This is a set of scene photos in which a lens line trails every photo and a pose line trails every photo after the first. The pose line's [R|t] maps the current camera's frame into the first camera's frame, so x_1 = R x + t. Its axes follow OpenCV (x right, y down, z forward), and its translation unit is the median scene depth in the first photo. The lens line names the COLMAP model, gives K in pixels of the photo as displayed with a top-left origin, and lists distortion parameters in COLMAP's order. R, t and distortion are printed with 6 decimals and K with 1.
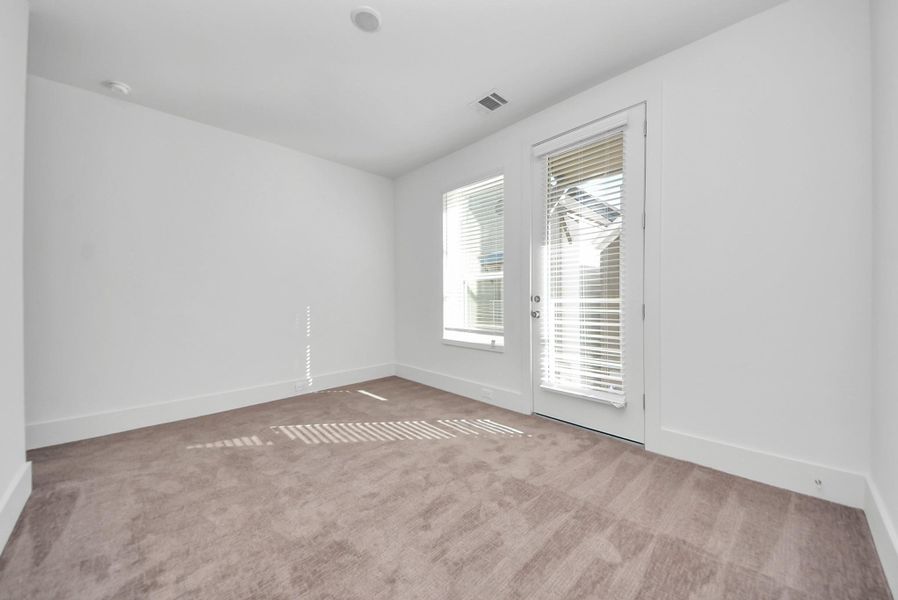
lens RADIAL K [[322.1, 0, 453.3], [0, 322.1, 301.9], [0, 0, 1]] dist [0.019520, -0.015896]
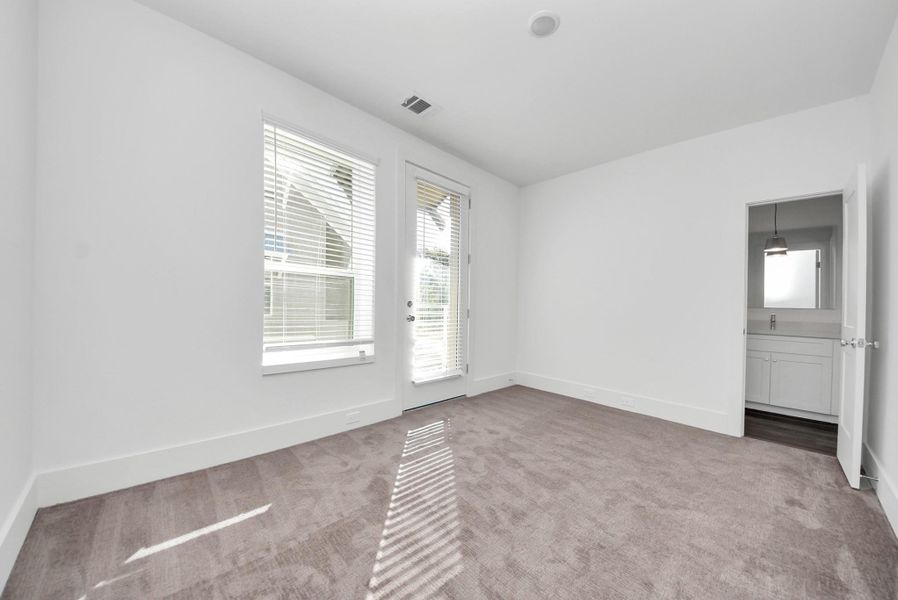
lens RADIAL K [[322.1, 0, 453.3], [0, 322.1, 301.9], [0, 0, 1]] dist [0.019520, -0.015896]
pose [[-0.017981, 0.019894, 0.999640, -0.862040], [-0.014851, 0.999686, -0.020162, 0.003704], [-0.999728, -0.015208, -0.017680, 0.905555]]
